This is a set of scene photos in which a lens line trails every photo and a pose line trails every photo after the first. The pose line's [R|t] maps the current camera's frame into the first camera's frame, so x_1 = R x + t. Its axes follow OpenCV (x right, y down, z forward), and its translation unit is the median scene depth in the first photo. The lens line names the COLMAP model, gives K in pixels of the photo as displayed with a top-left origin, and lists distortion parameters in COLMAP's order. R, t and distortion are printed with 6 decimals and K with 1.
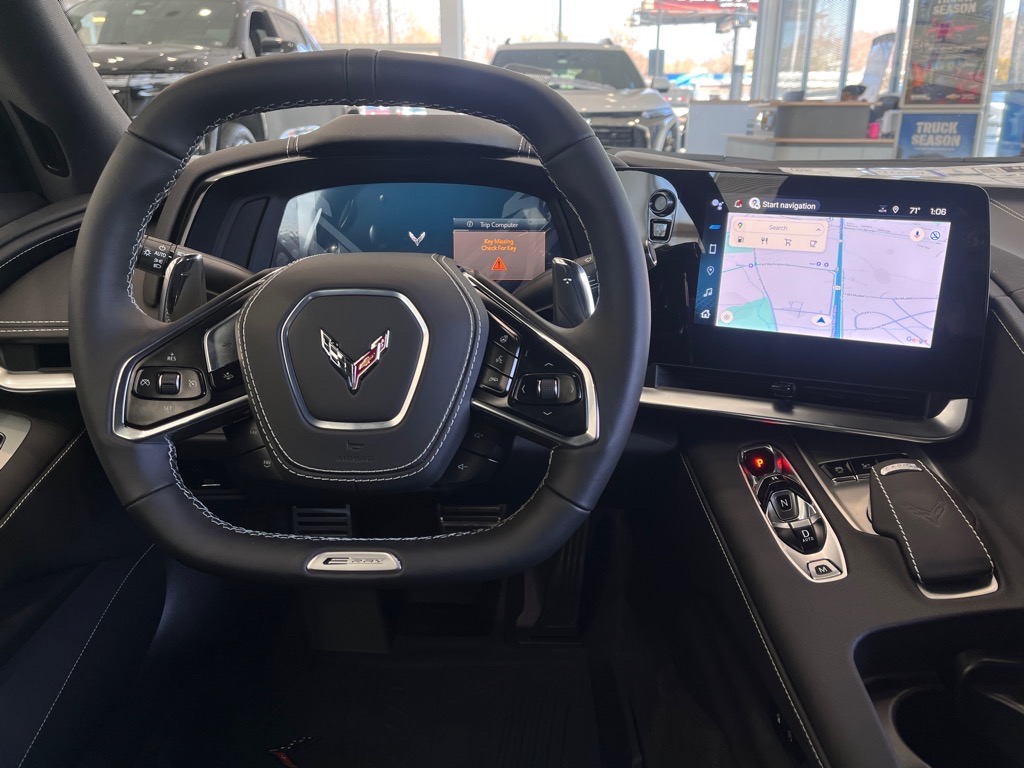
lens RADIAL K [[859.2, 0, 508.6], [0, 859.2, 384.8], [0, 0, 1]] dist [0.091227, -0.033186]
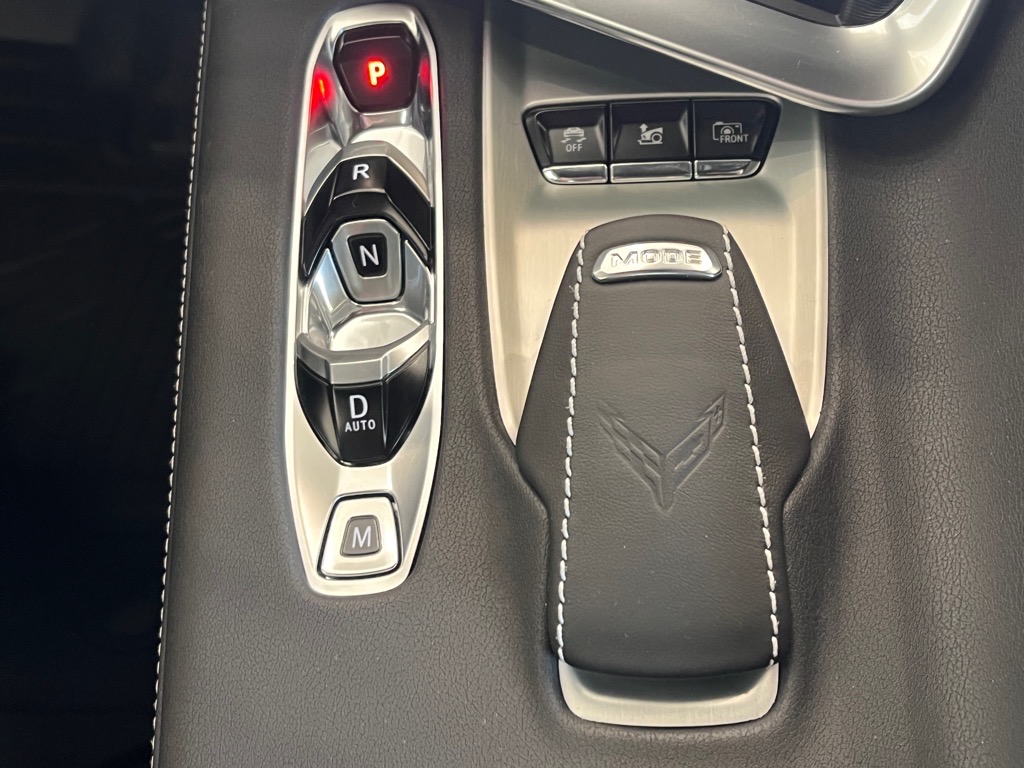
lens RADIAL K [[1296.4, 0, 511.4], [0, 1296.4, 382.4], [0, 0, 1]] dist [0.030973, 0.000000]
pose [[0.997759, 0.060039, 0.029537, 0.367815], [-0.065110, 0.769465, 0.635361, -0.158031], [0.015419, -0.635860, 0.771650, 0.583376]]
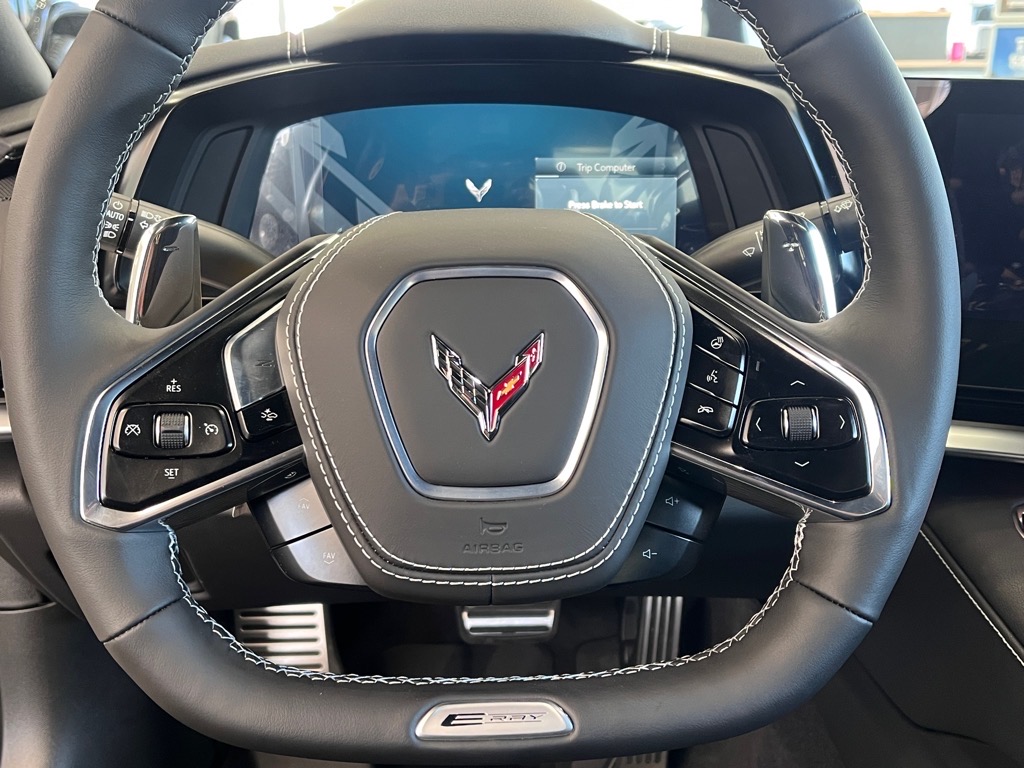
lens RADIAL K [[1219.0, 0, 514.6], [0, 1219.0, 388.5], [0, 0, 1]] dist [0.038450, 0.000000]
pose [[0.997046, -0.023330, 0.073183, -0.188196], [0.024632, 0.999553, -0.016935, -0.008830], [-0.072755, 0.018687, 0.997175, 0.127415]]
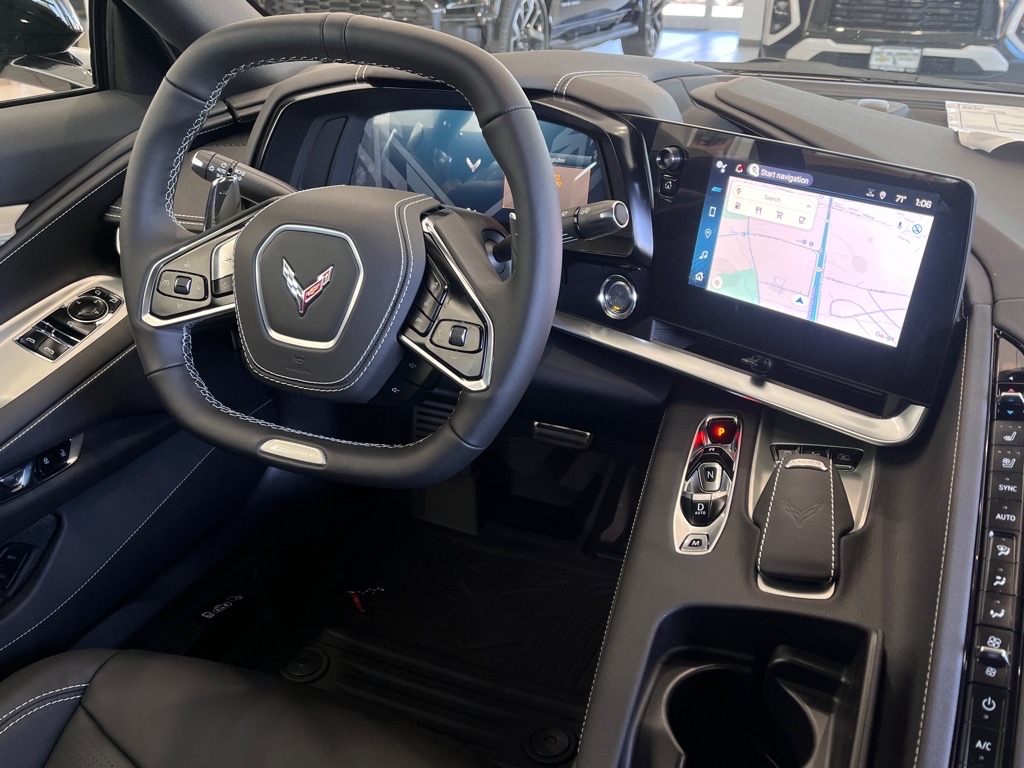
lens RADIAL K [[937.3, 0, 511.8], [0, 937.3, 383.4], [0, 0, 1]] dist [0.066104, 0.011759]
pose [[0.930194, 0.167956, -0.326390, 0.451418], [-0.123353, 0.980497, 0.153002, -0.112809], [0.345723, -0.102060, 0.932770, -0.105903]]
